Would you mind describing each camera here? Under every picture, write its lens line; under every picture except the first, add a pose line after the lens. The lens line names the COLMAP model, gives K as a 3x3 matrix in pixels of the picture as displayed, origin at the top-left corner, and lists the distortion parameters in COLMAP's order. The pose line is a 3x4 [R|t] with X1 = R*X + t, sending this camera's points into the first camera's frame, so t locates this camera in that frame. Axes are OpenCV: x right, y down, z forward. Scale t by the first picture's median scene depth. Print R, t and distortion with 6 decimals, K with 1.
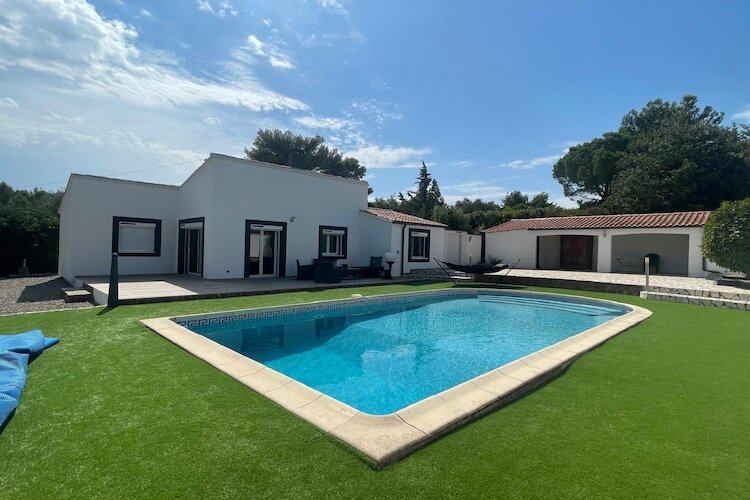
lens RADIAL K [[380.1, 0, 375.0], [0, 380.1, 250.0], [0, 0, 1]] dist [0.000666, 0.000293]
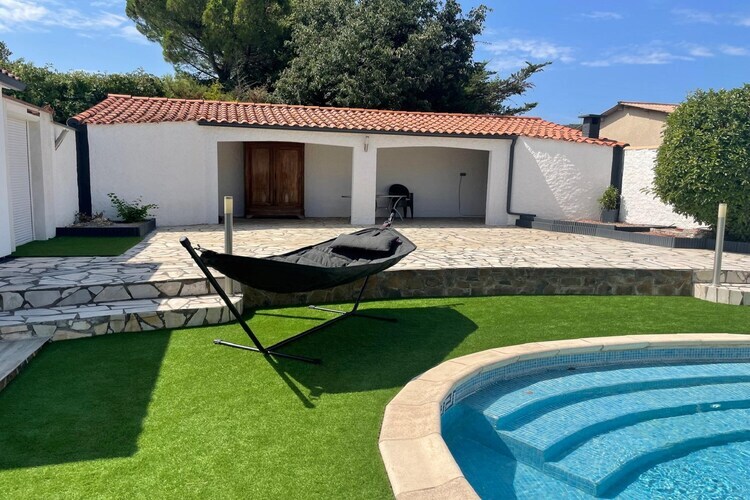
lens RADIAL K [[556.2, 0, 375.0], [0, 556.2, 250.0], [0, 0, 1]] dist [0.003156, 0.000779]
pose [[0.488279, -0.118662, 0.864582, -0.009096], [-0.010715, 0.989823, 0.141902, -0.010016], [-0.872622, -0.078552, 0.482038, 0.644296]]
